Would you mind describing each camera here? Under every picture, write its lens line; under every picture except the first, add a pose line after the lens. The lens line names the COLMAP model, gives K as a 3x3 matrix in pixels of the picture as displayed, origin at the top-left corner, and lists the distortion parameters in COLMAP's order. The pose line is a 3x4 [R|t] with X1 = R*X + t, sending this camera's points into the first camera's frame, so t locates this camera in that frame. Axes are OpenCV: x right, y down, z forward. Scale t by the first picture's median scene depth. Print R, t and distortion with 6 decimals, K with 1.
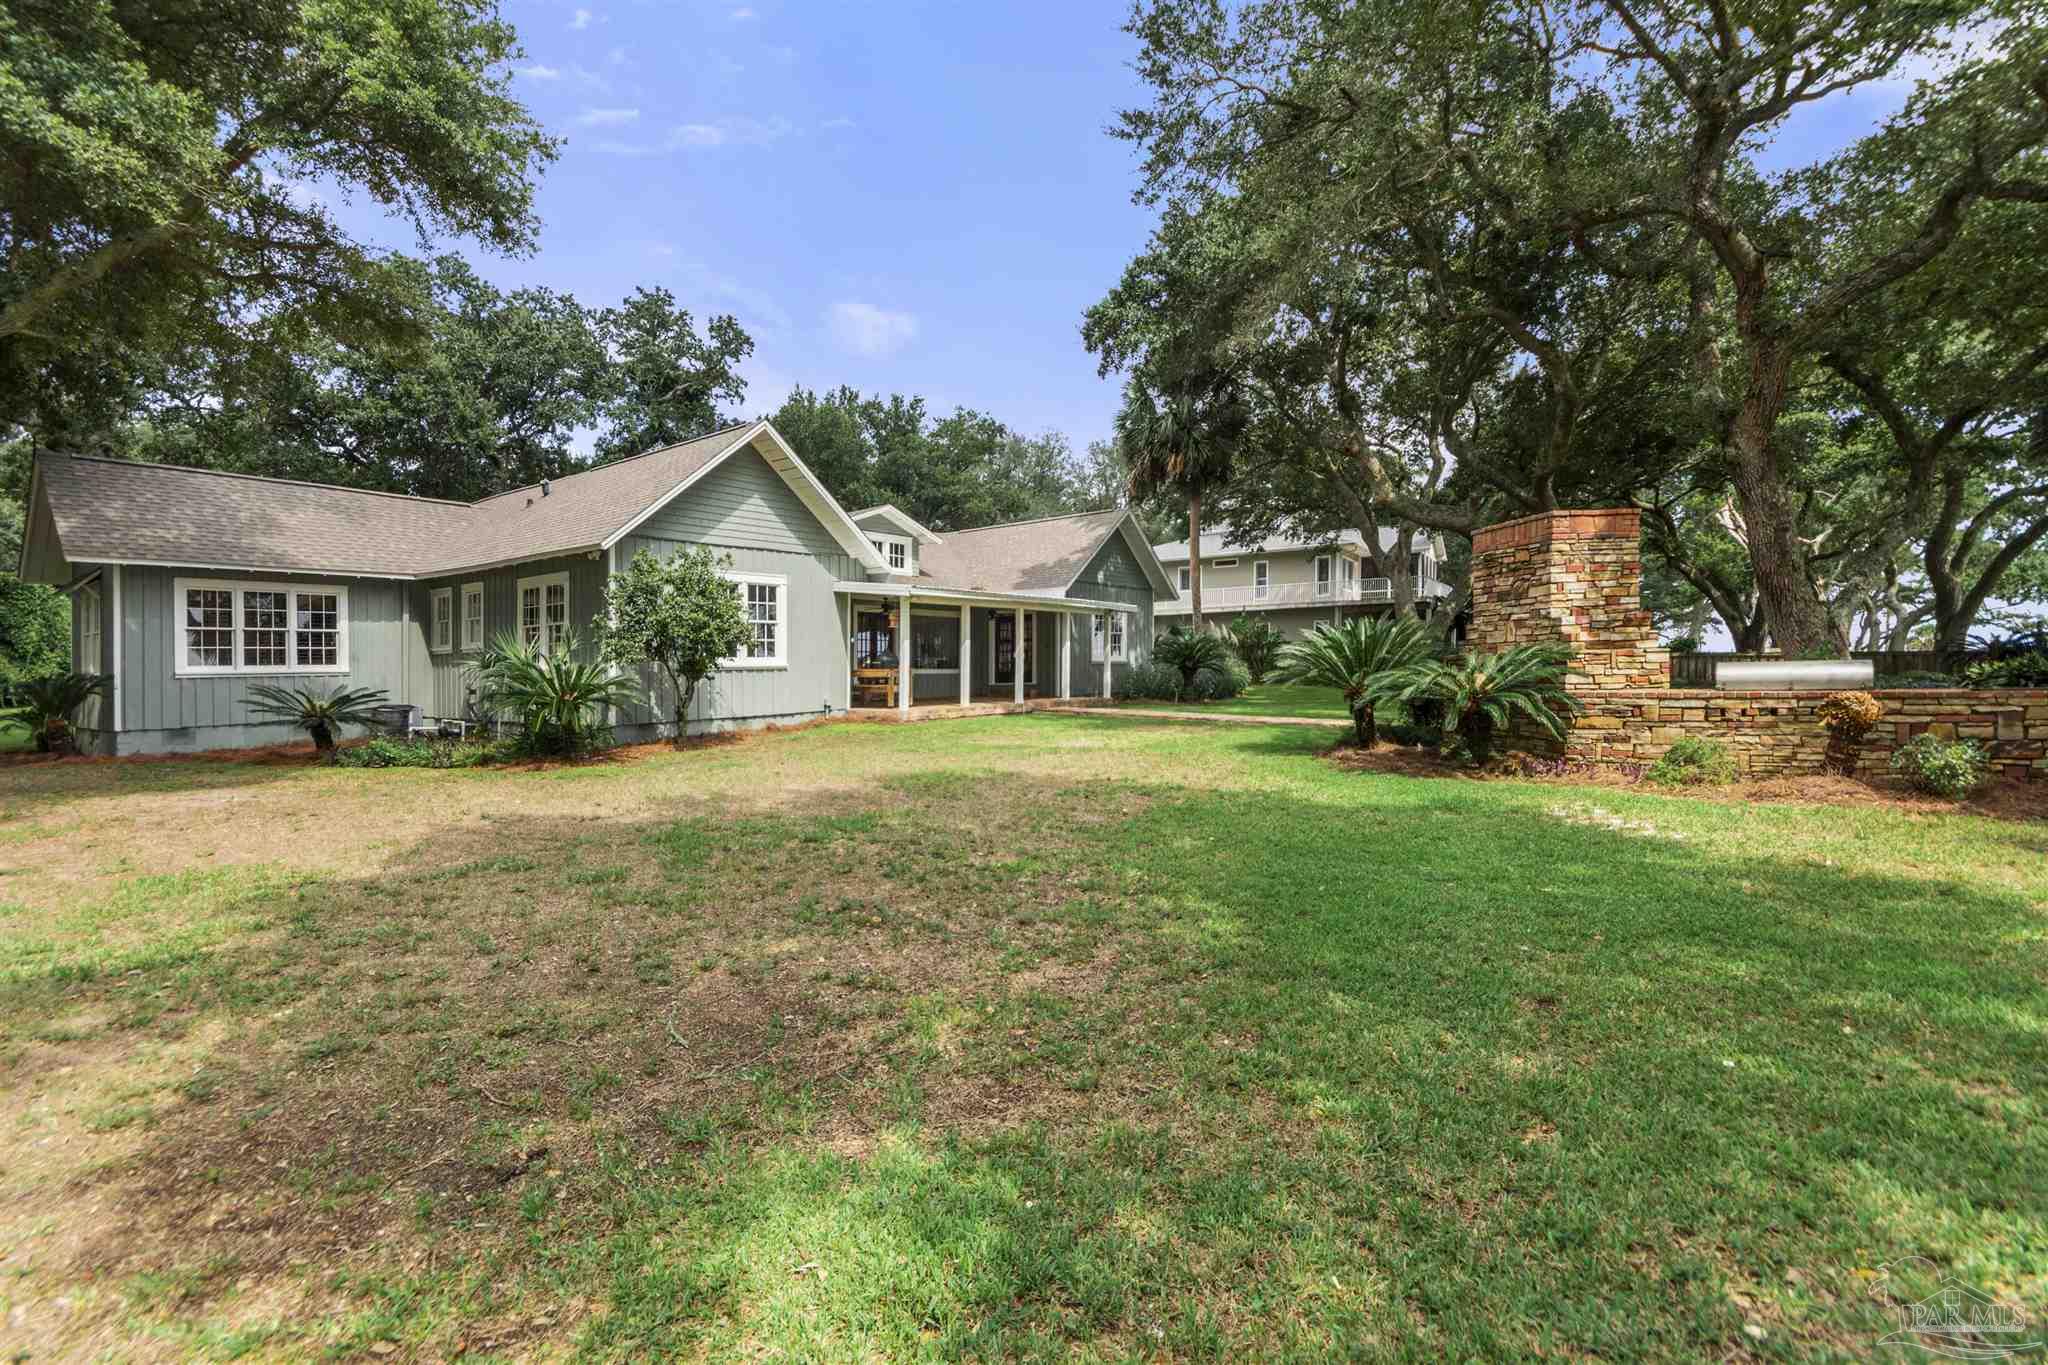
lens RADIAL K [[968.5, 0, 1024.0], [0, 968.5, 682.5], [0, 0, 1]] dist [-0.000300, 0.011011]
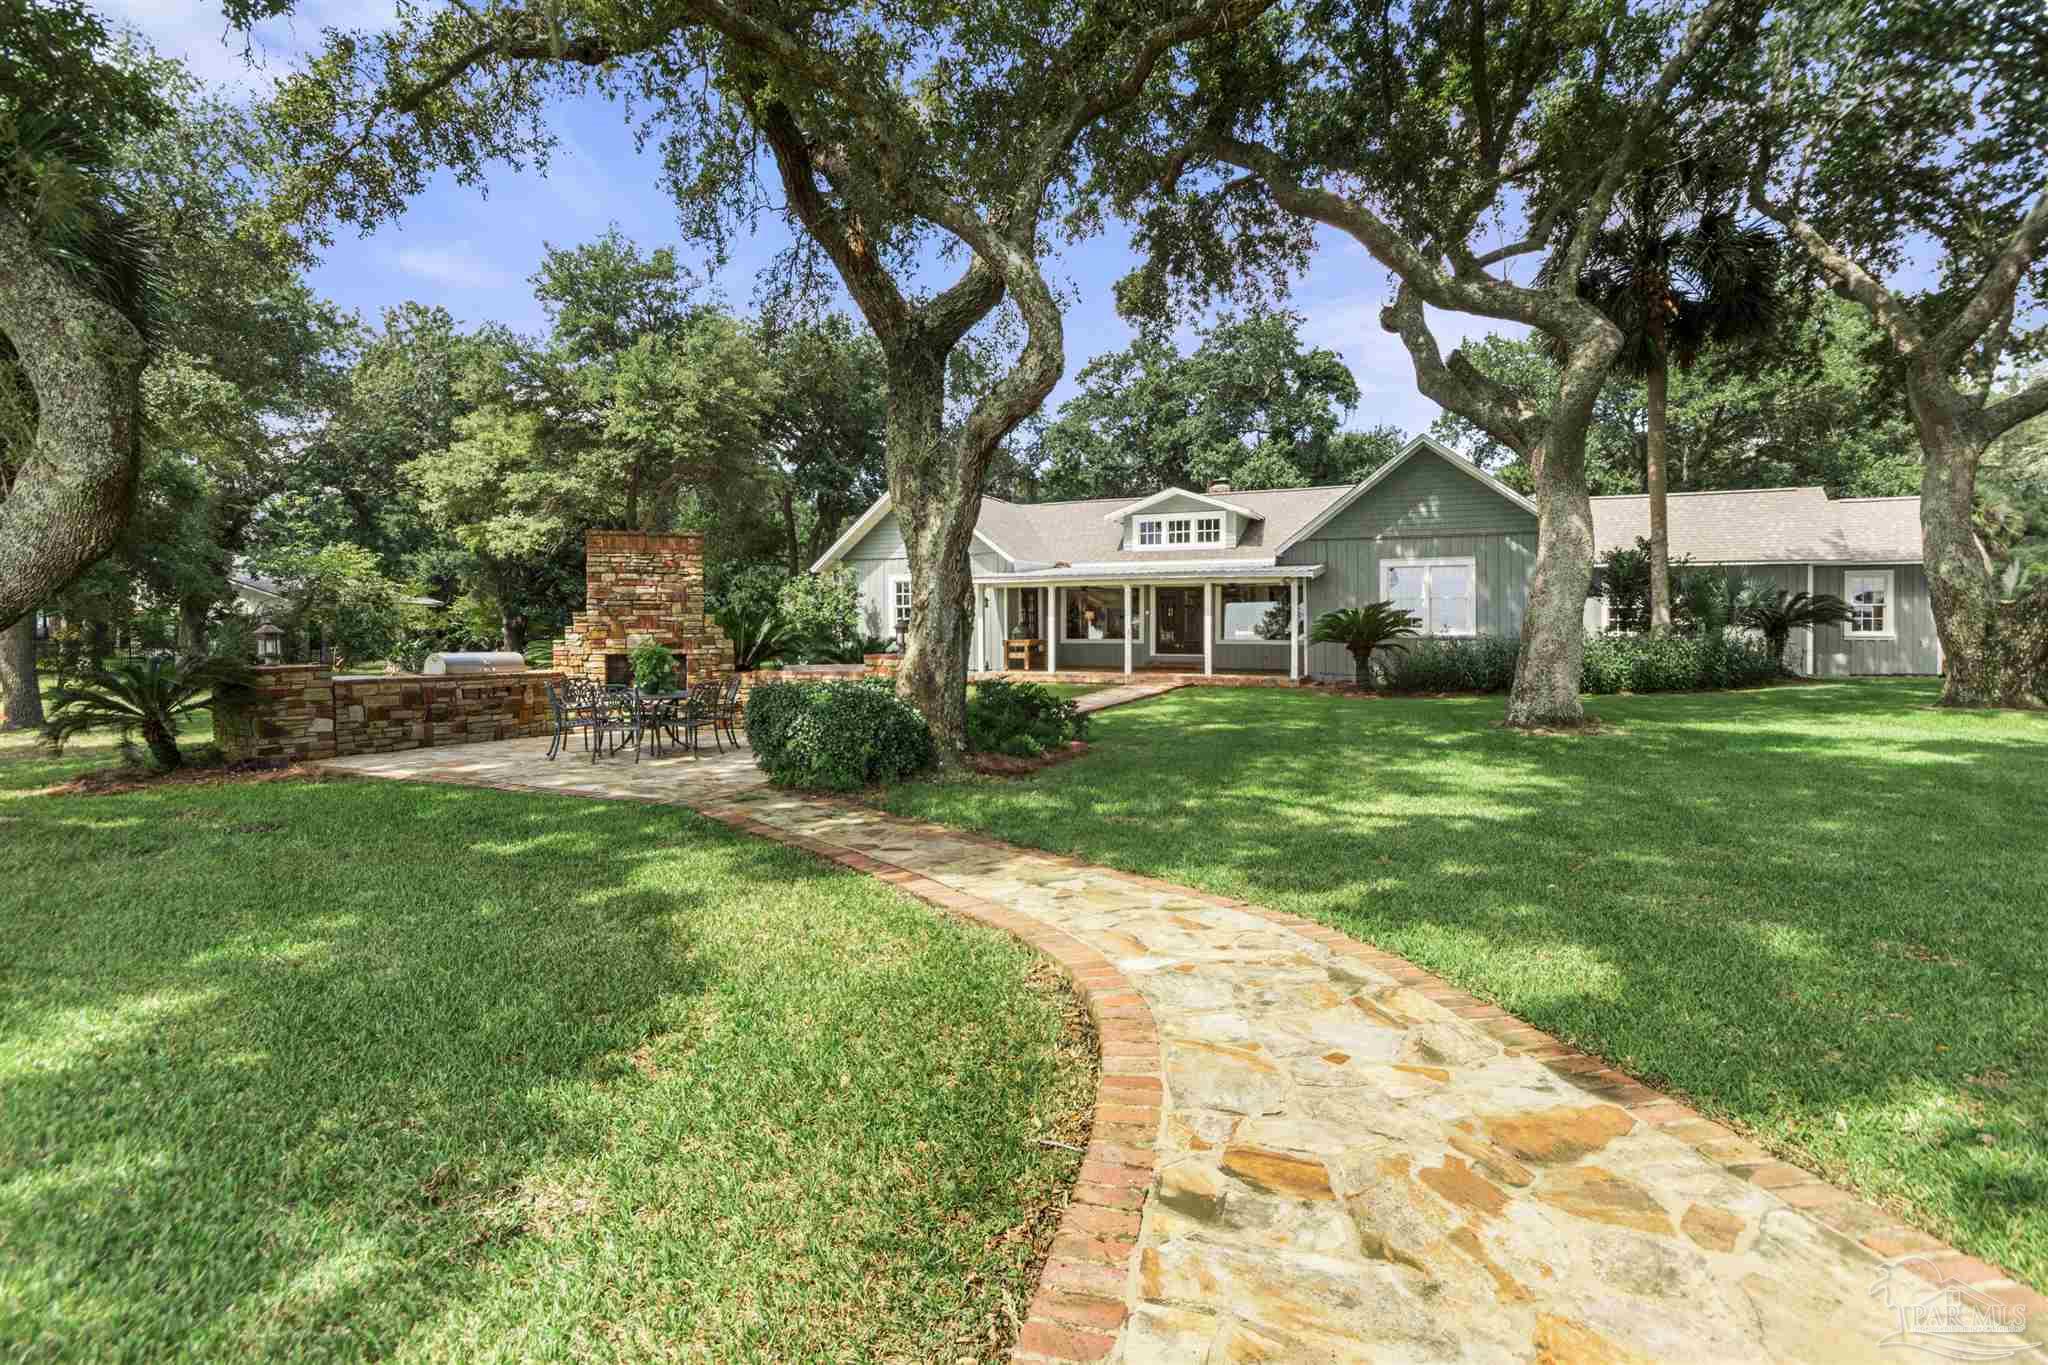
lens RADIAL K [[1026.5, 0, 1020.6], [0, 1026.5, 638.0], [0, 0, 1]] dist [0.000826, 0.000222]
pose [[0.195767, 0.021459, -0.980416, 1.017394], [-0.017714, 0.999675, 0.018343, -0.035511], [0.980490, 0.013776, 0.196083, 0.648978]]
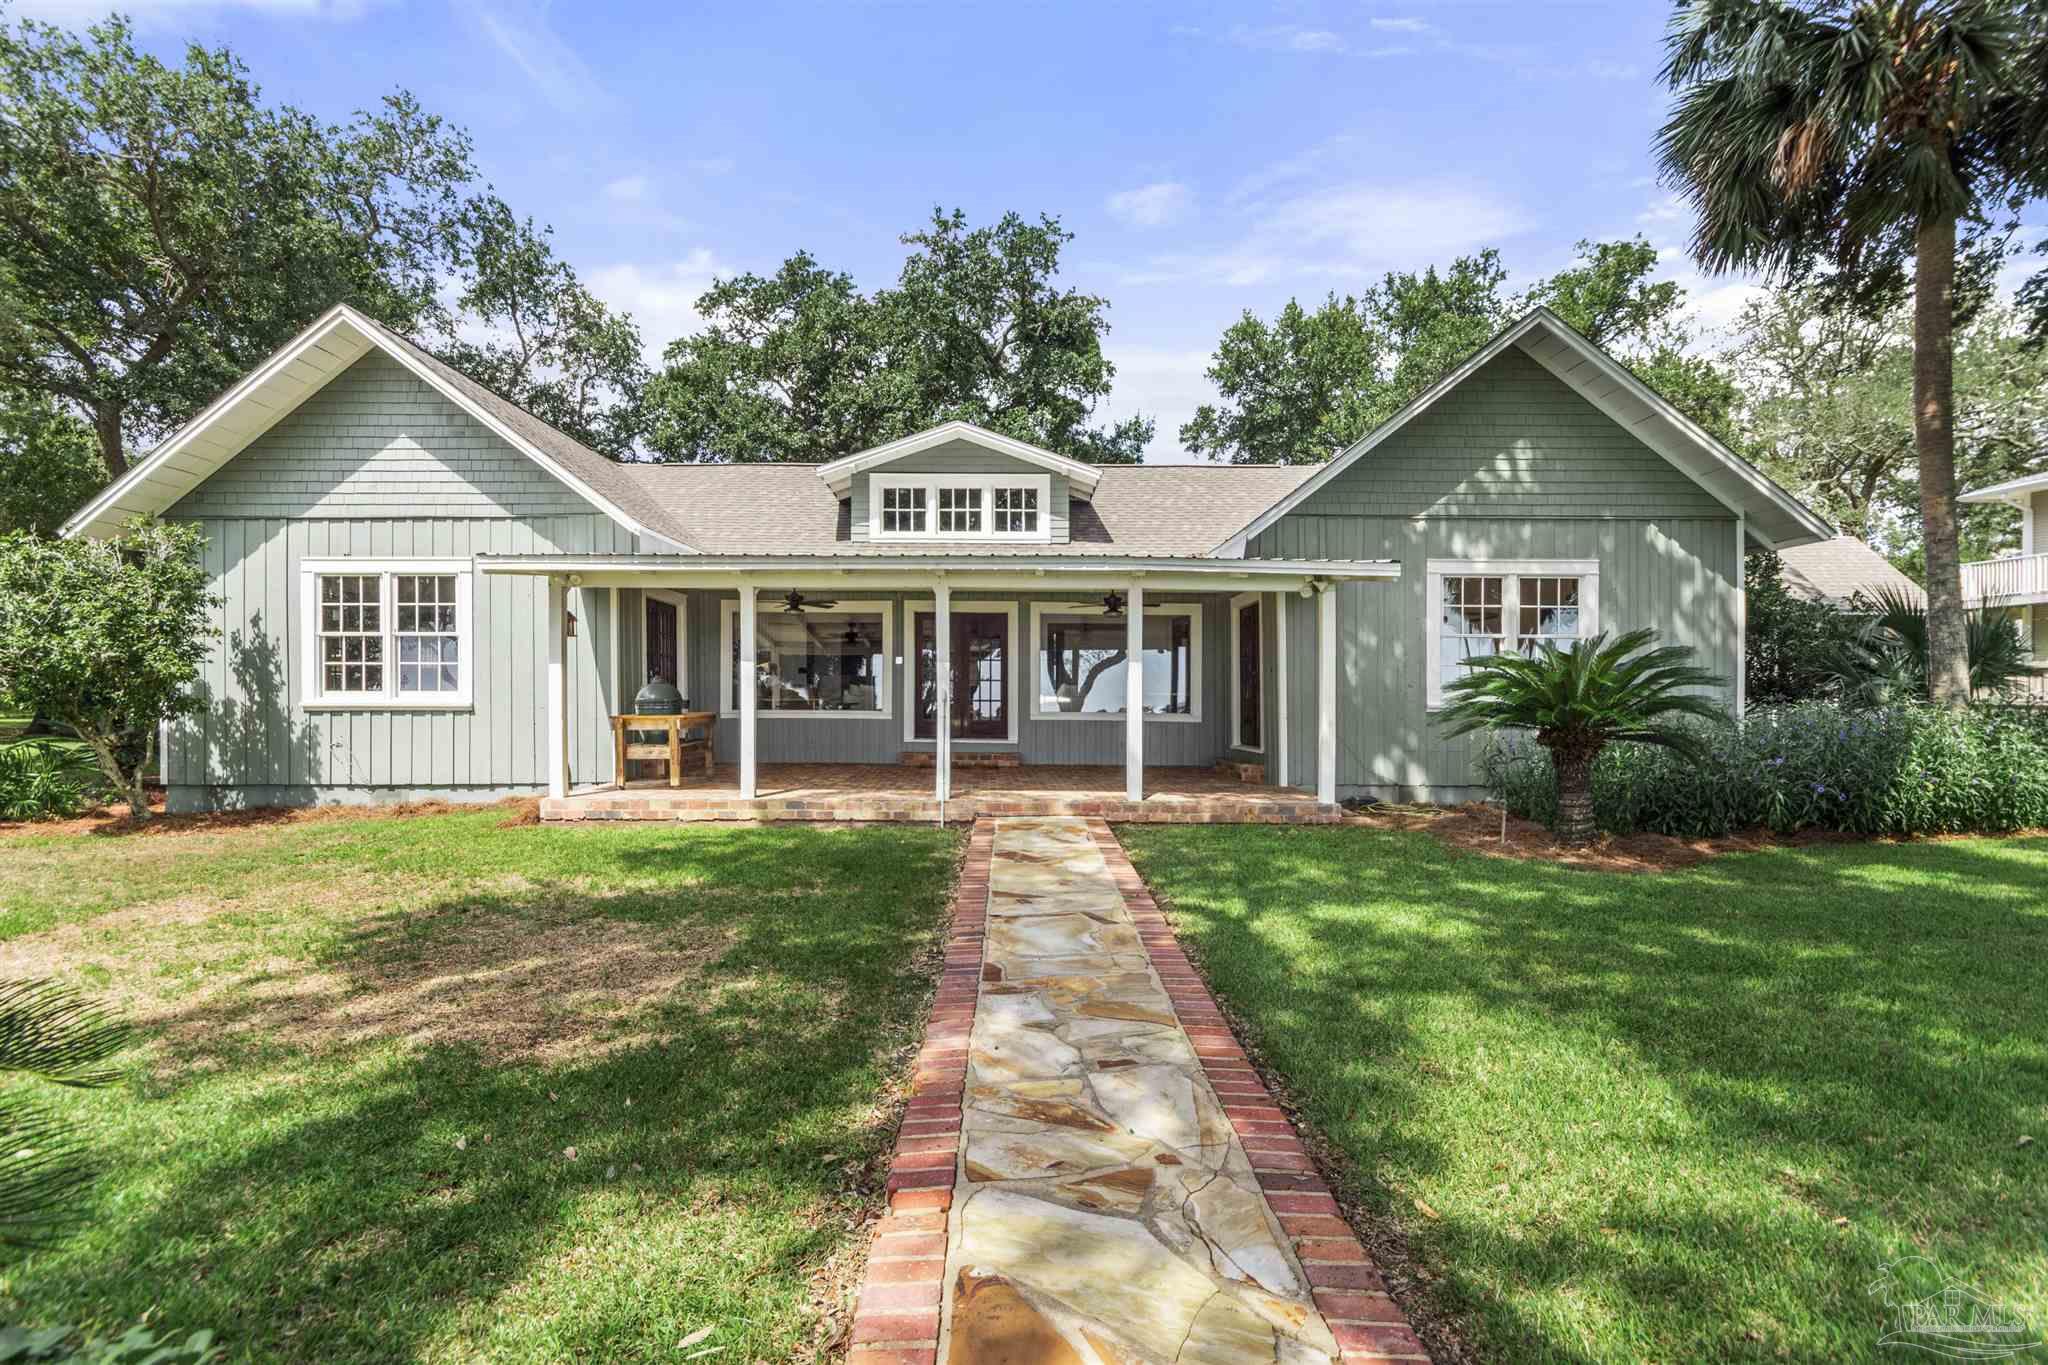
lens RADIAL K [[971.7, 0, 1012.4], [0, 971.7, 694.7], [0, 0, 1]] dist [-0.001829, 0.000100]
pose [[0.590767, 0.019741, -0.806600, 0.362378], [-0.025820, 0.999651, 0.005554, -0.029285], [0.806429, 0.017545, 0.591071, 0.737133]]
